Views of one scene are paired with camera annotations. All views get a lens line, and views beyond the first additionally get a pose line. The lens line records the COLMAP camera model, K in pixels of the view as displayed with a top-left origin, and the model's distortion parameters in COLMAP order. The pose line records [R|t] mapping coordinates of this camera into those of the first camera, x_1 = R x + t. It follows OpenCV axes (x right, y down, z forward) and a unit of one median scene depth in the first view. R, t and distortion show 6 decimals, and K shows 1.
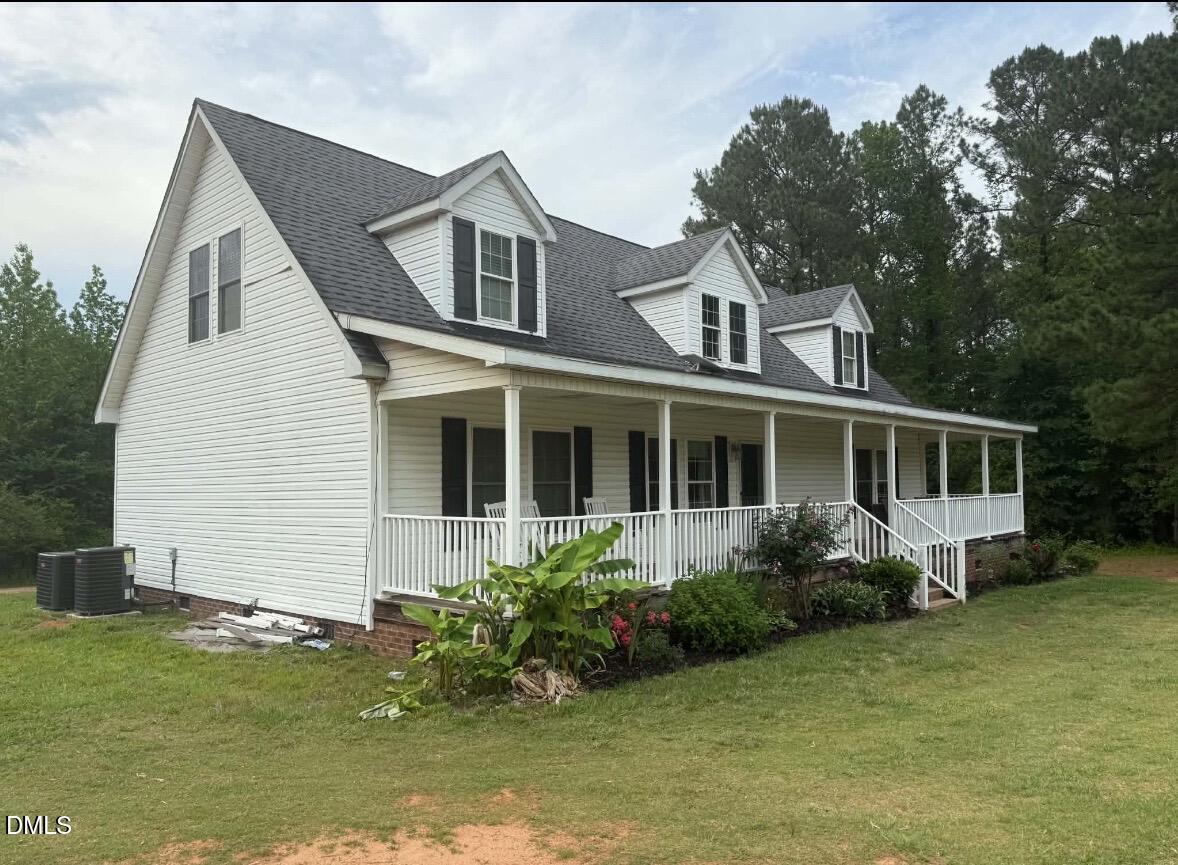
lens RADIAL K [[844.9, 0, 590.3], [0, 844.9, 451.3], [0, 0, 1]] dist [0.008268, -0.000929]
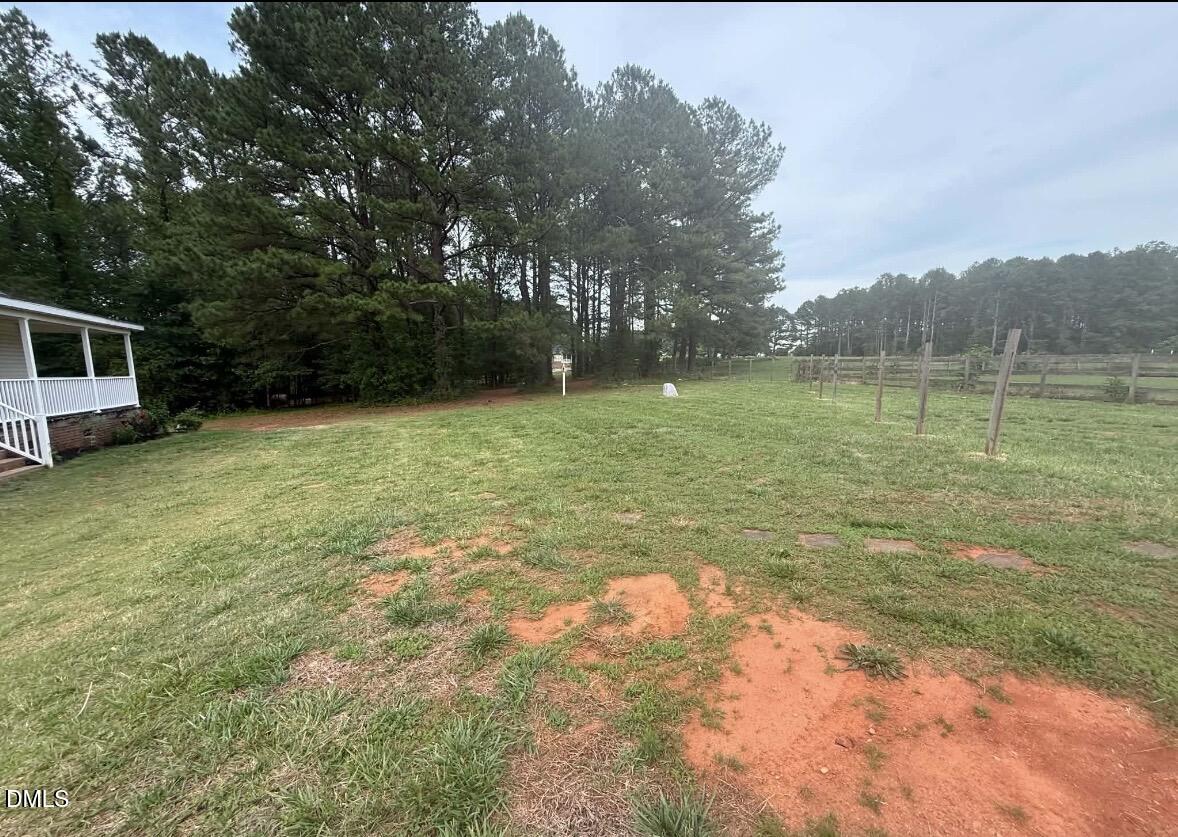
lens RADIAL K [[473.1, 0, 590.3], [0, 473.1, 440.0], [0, 0, 1]] dist [-0.000233, -0.000135]
pose [[0.388760, -0.120563, 0.913417, 0.074141], [-0.038179, 0.988442, 0.146715, 0.009301], [-0.920548, -0.091910, 0.379663, 0.035059]]
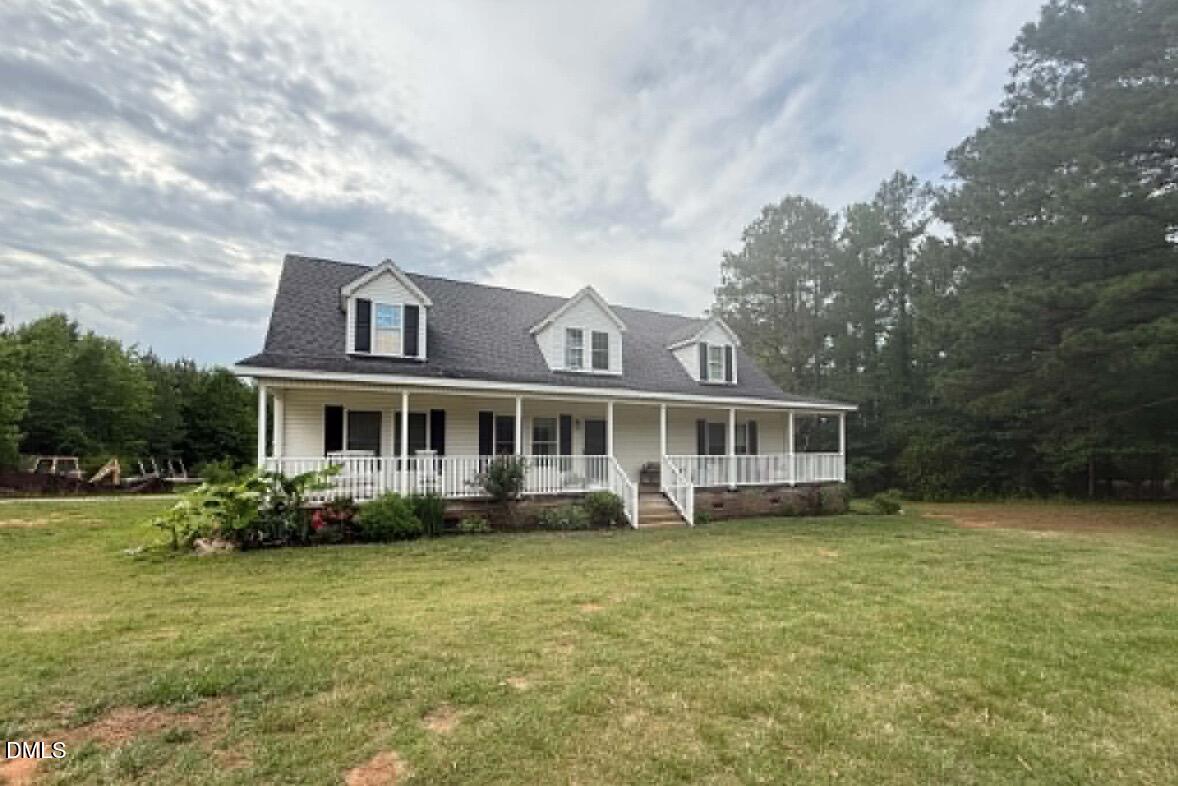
lens RADIAL K [[470.1, 0, 589.1], [0, 470.1, 430.7], [0, 0, 1]] dist [-0.001647, -0.000085]
pose [[0.931350, 0.000277, -0.364124, 0.311449], [0.002063, 0.999980, 0.006038, 0.004655], [0.364118, -0.006375, 0.931331, 0.100580]]
